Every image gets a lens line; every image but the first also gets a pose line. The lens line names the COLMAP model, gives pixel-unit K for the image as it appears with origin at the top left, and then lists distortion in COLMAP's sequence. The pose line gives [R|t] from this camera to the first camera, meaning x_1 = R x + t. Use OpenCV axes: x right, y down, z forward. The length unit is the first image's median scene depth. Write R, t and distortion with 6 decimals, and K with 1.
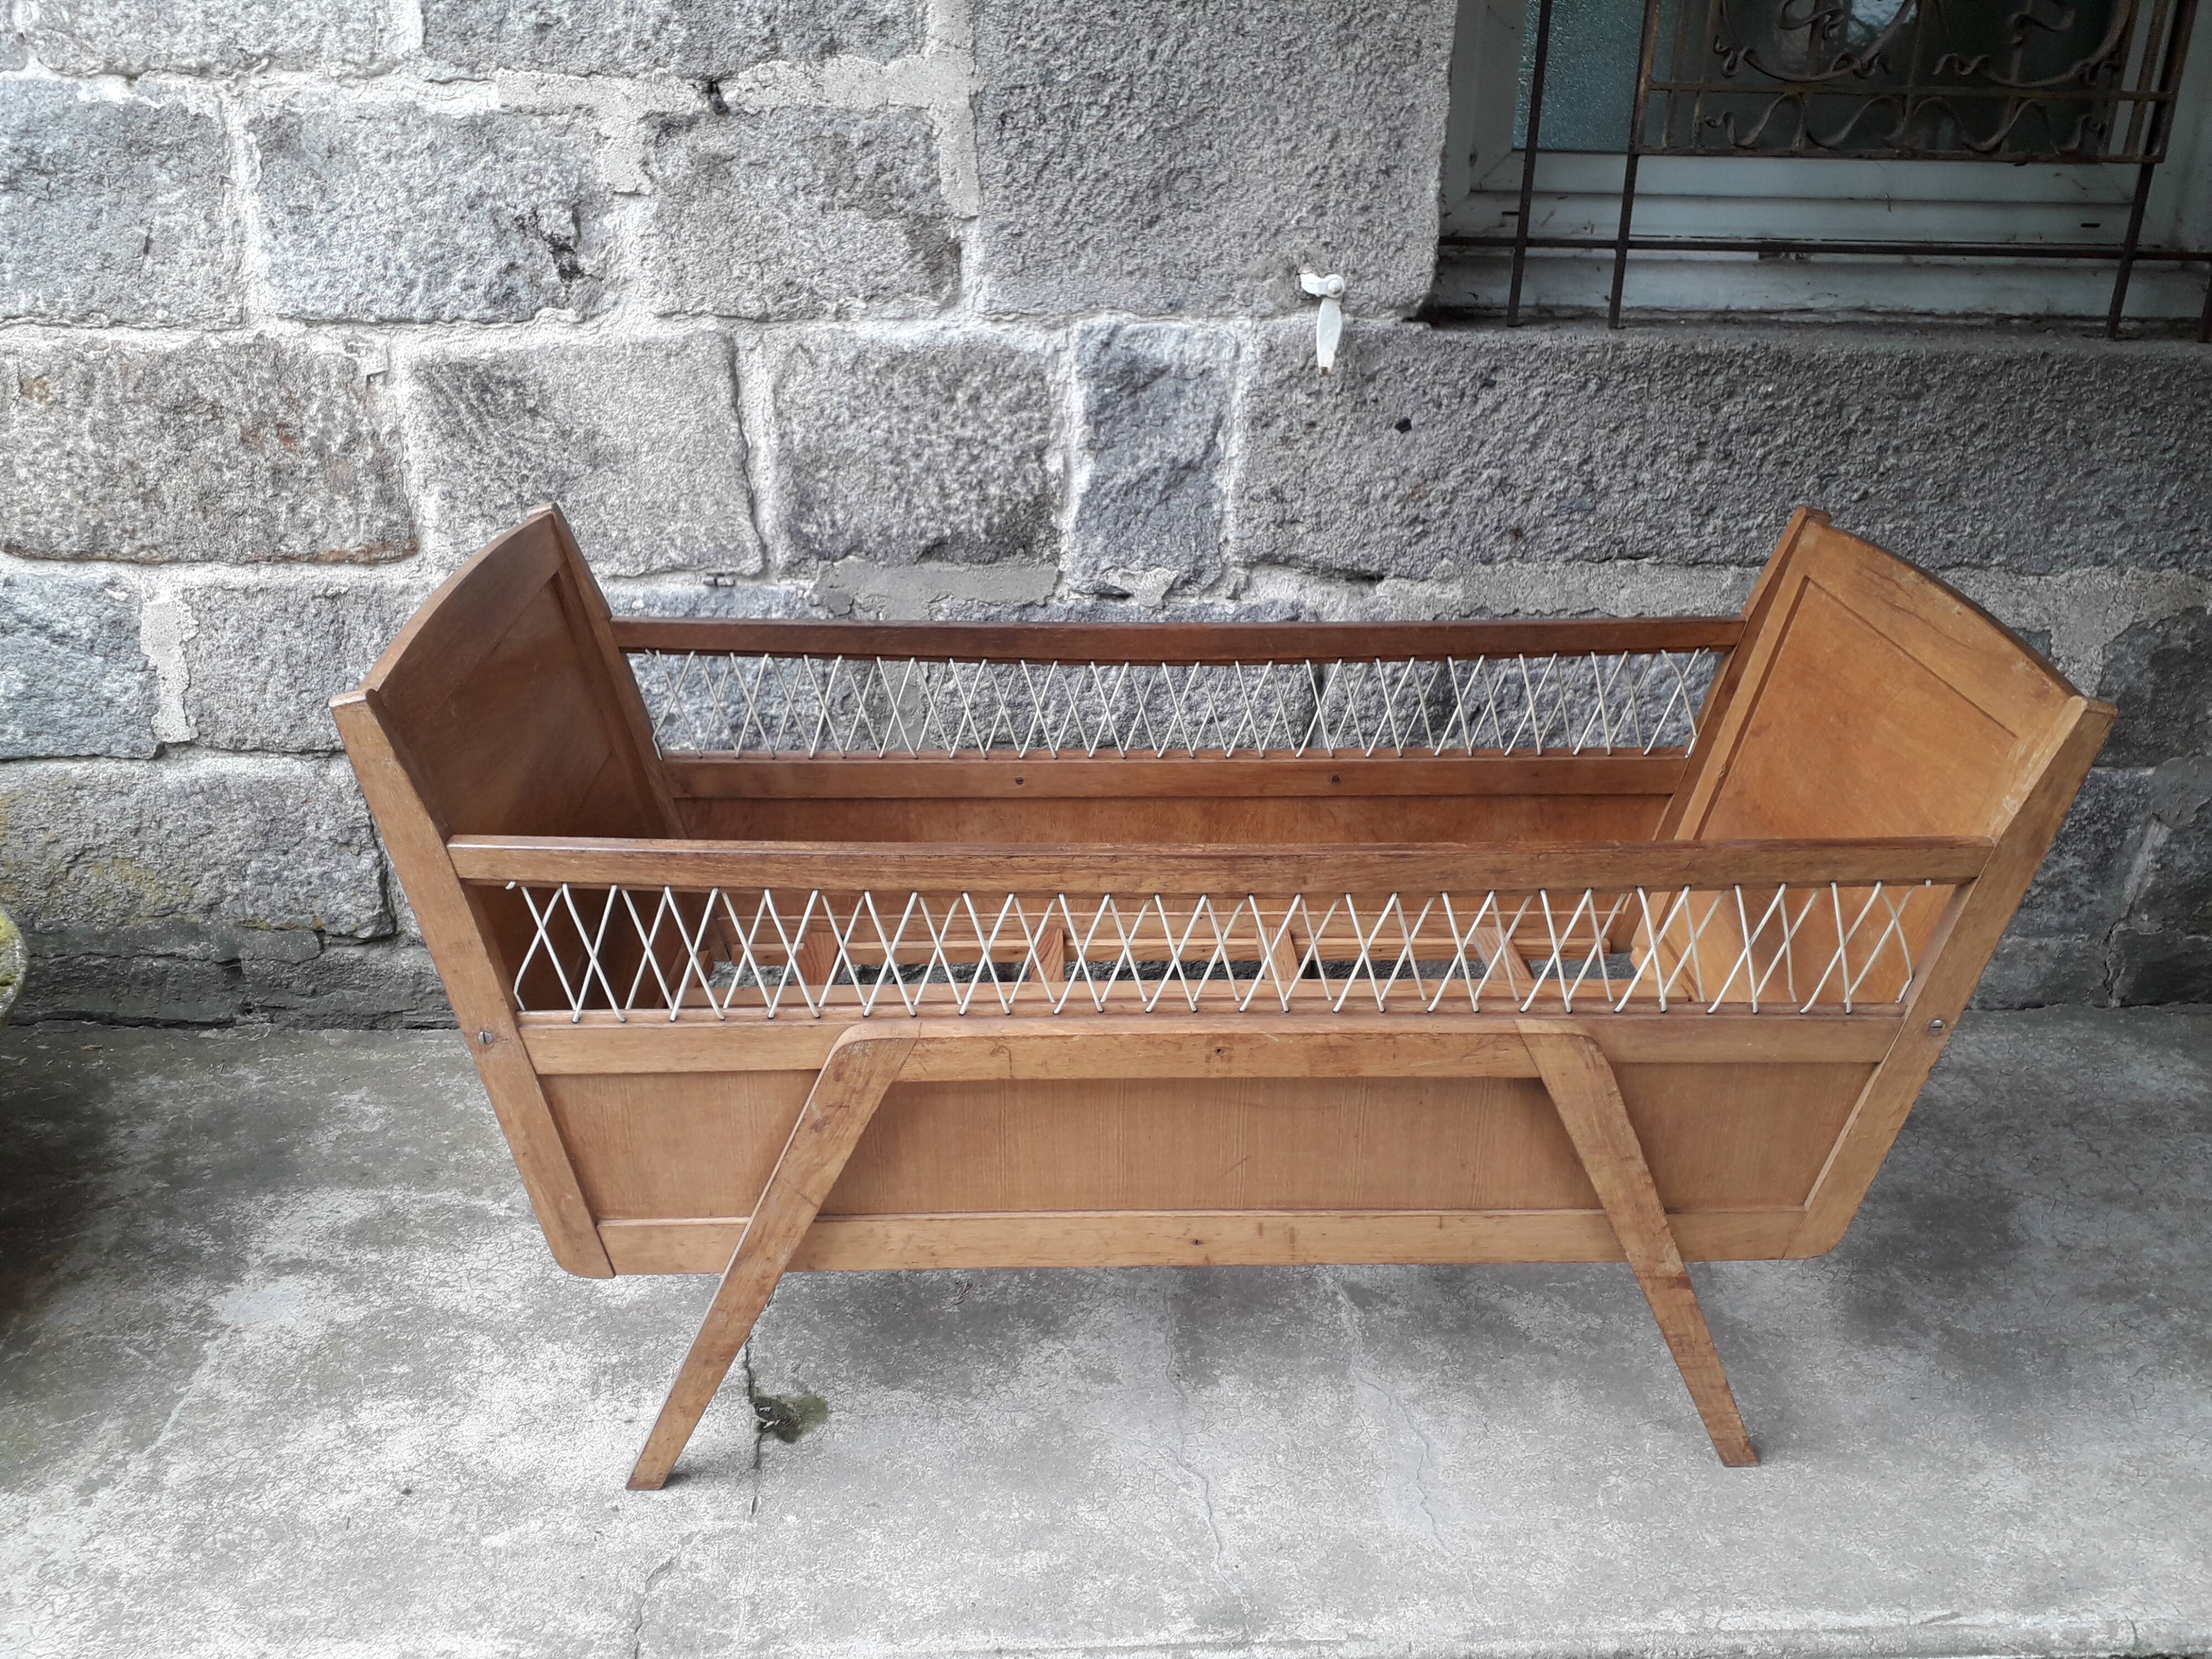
lens RADIAL K [[1740.7, 0, 1097.2], [0, 1740.7, 831.3], [0, 0, 1]] dist [0.166587, -0.438391]
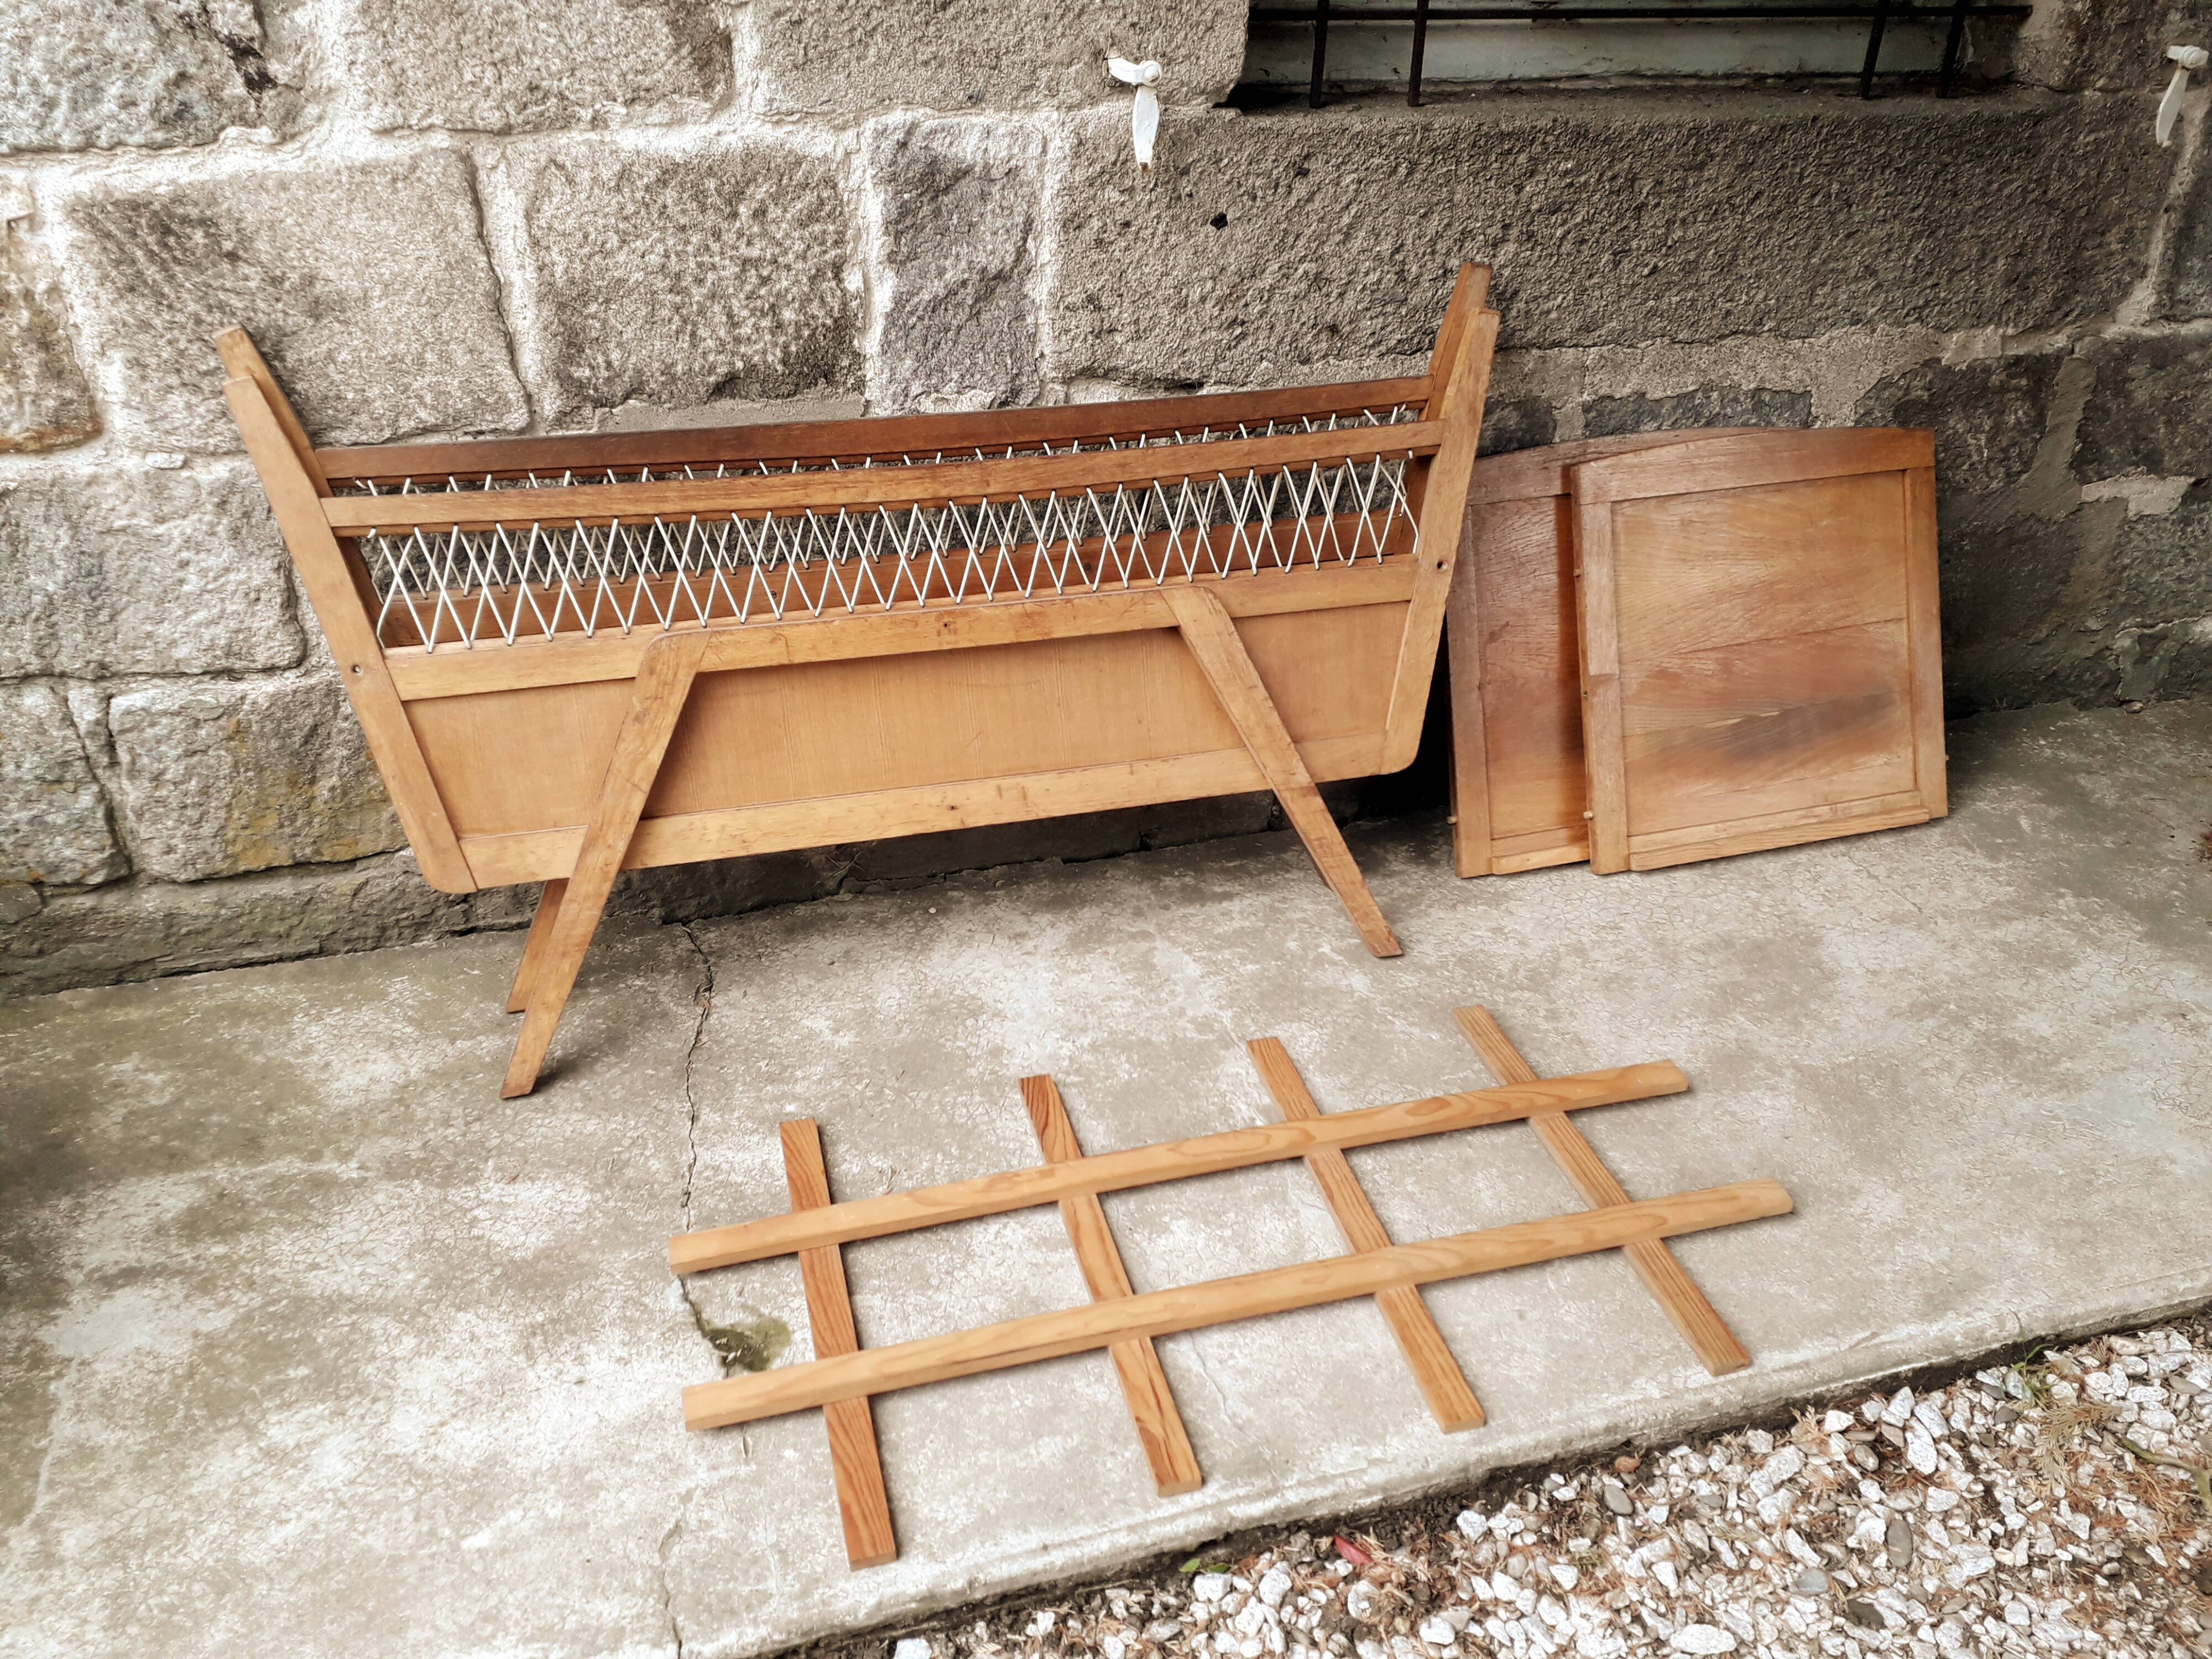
lens RADIAL K [[1766.4, 0, 1106.0], [0, 1766.4, 829.5], [0, 0, 1]] dist [0.016432, -0.001668]
pose [[0.969096, -0.121579, 0.214641, -0.130186], [0.088564, 0.983578, 0.157263, -0.065027], [-0.230236, -0.133393, 0.963949, 0.055810]]
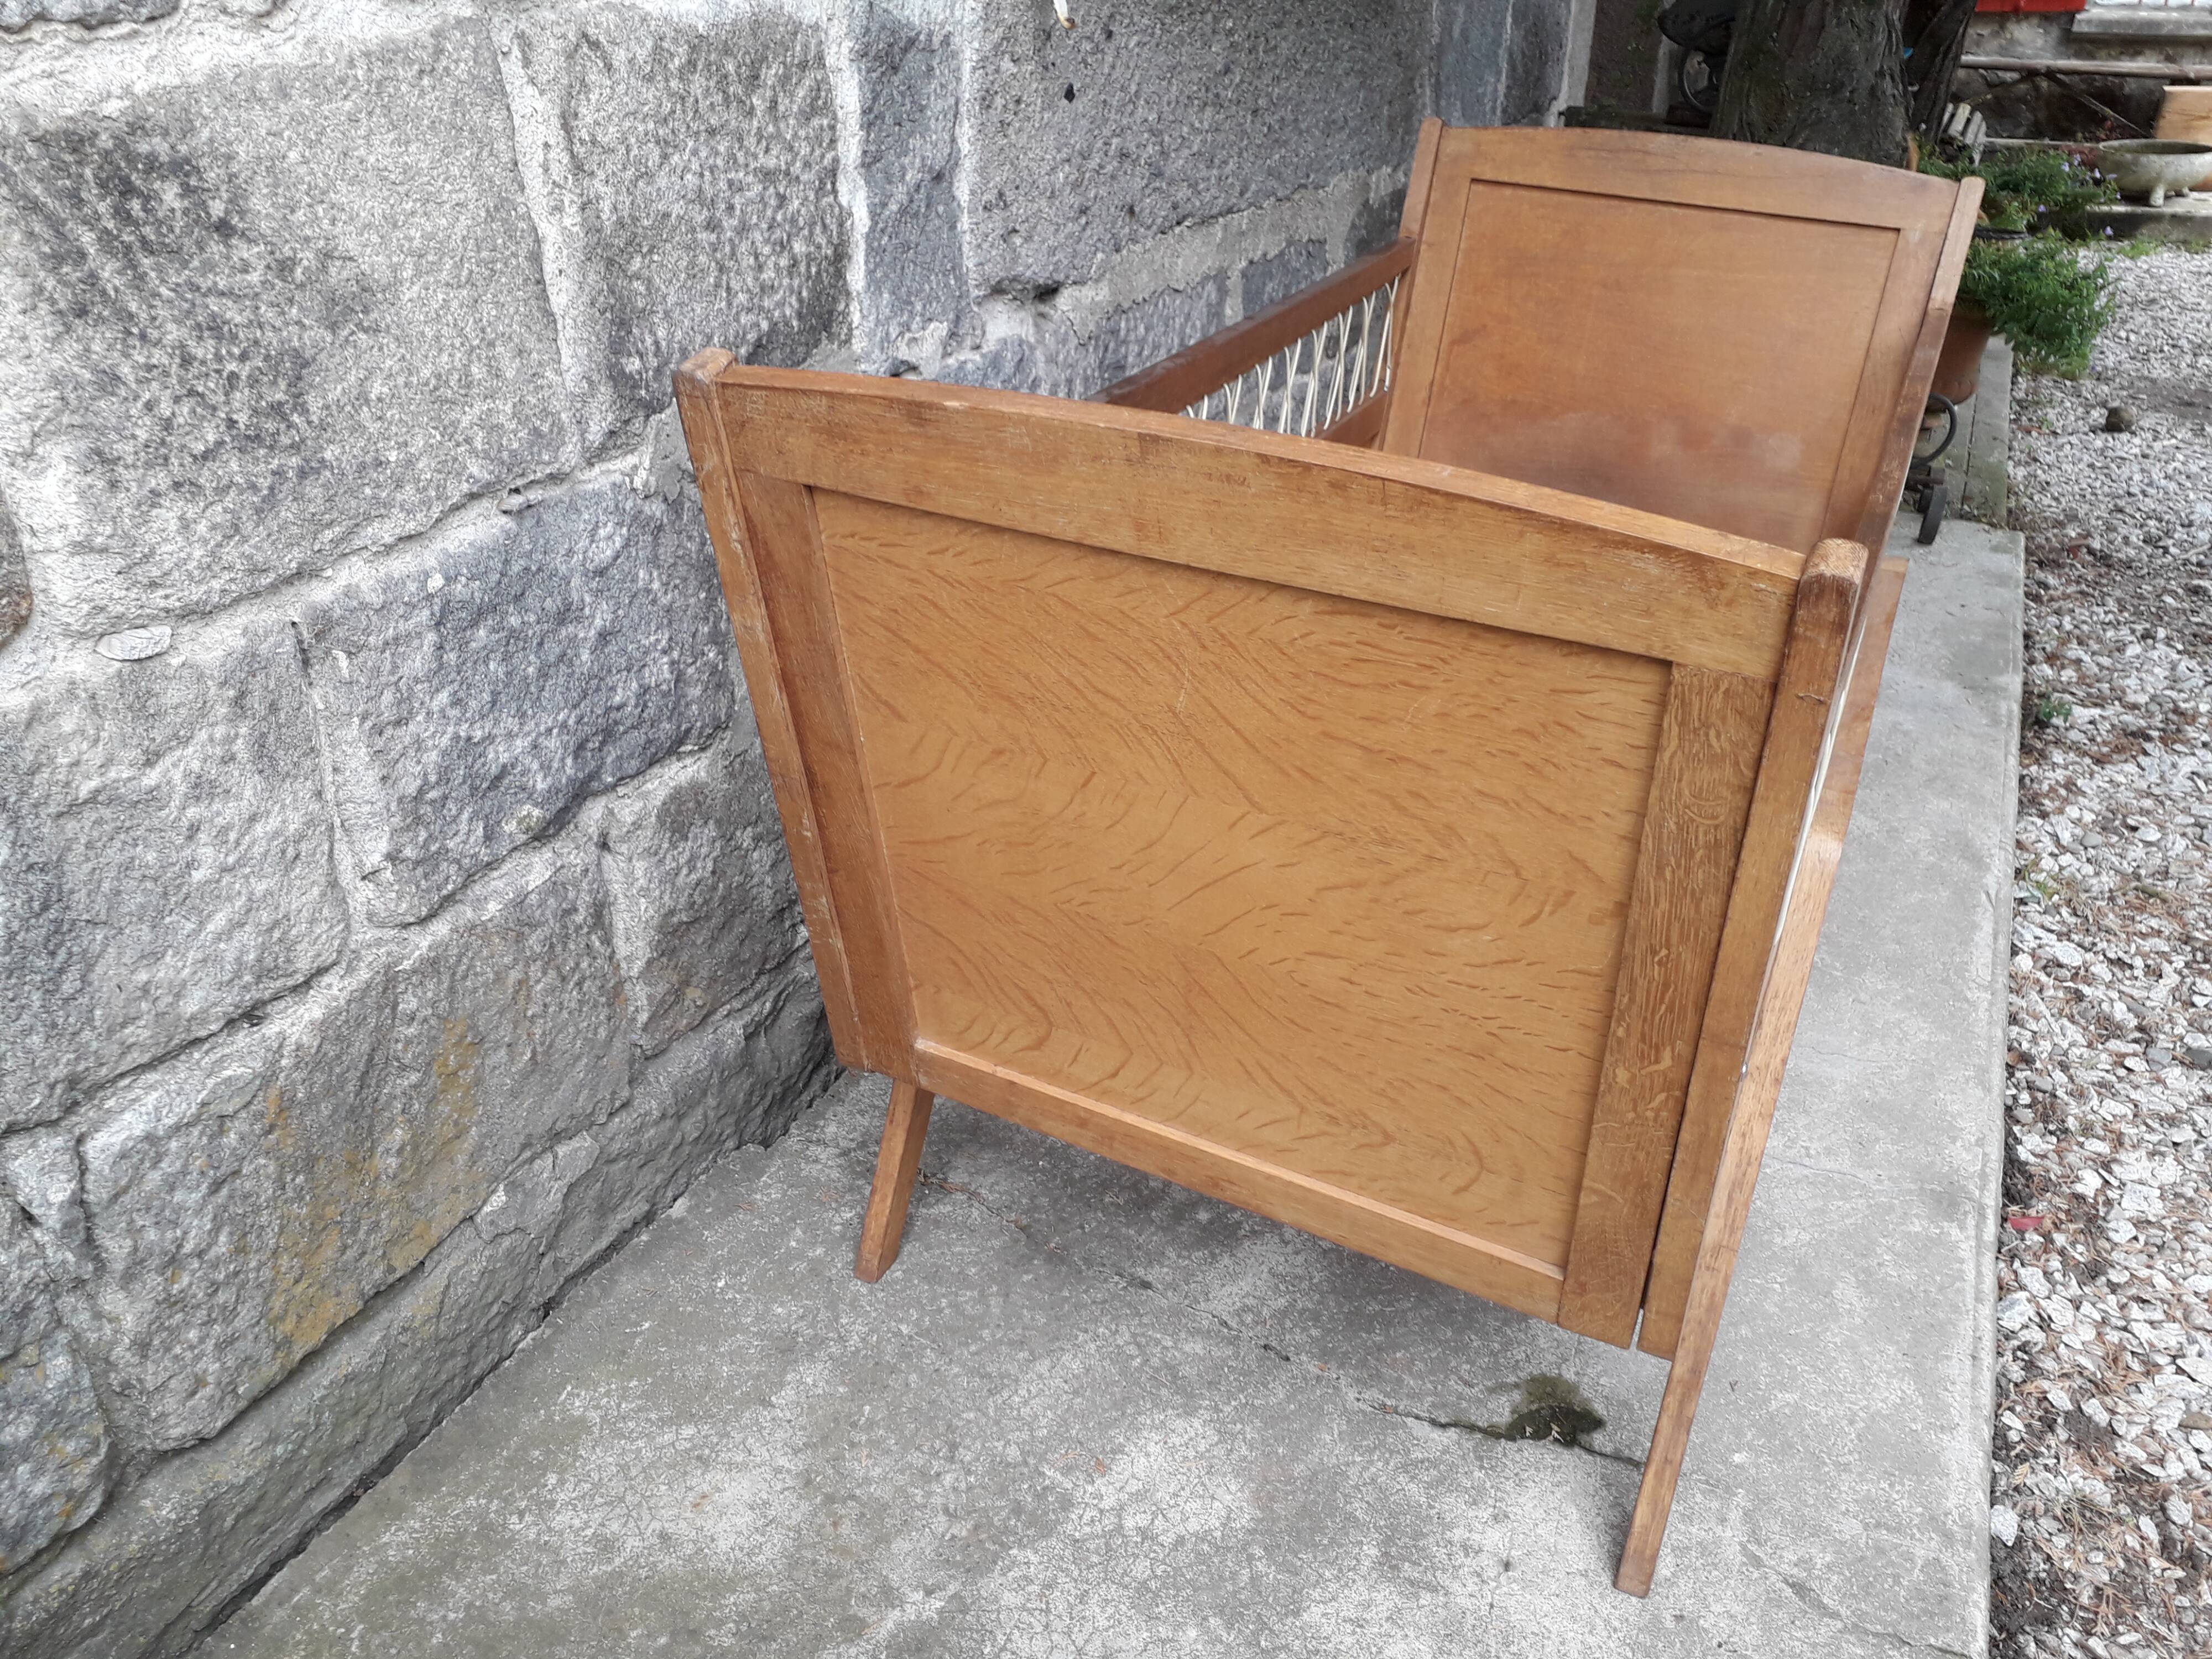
lens RADIAL K [[1781.8, 0, 1097.3], [0, 1781.8, 837.4], [0, 0, 1]] dist [0.012088, -0.002986]
pose [[0.463060, -0.416462, 0.782390, -0.635393], [0.336351, 0.899271, 0.279607, -0.147897], [-0.820027, 0.133683, 0.556493, 0.574404]]
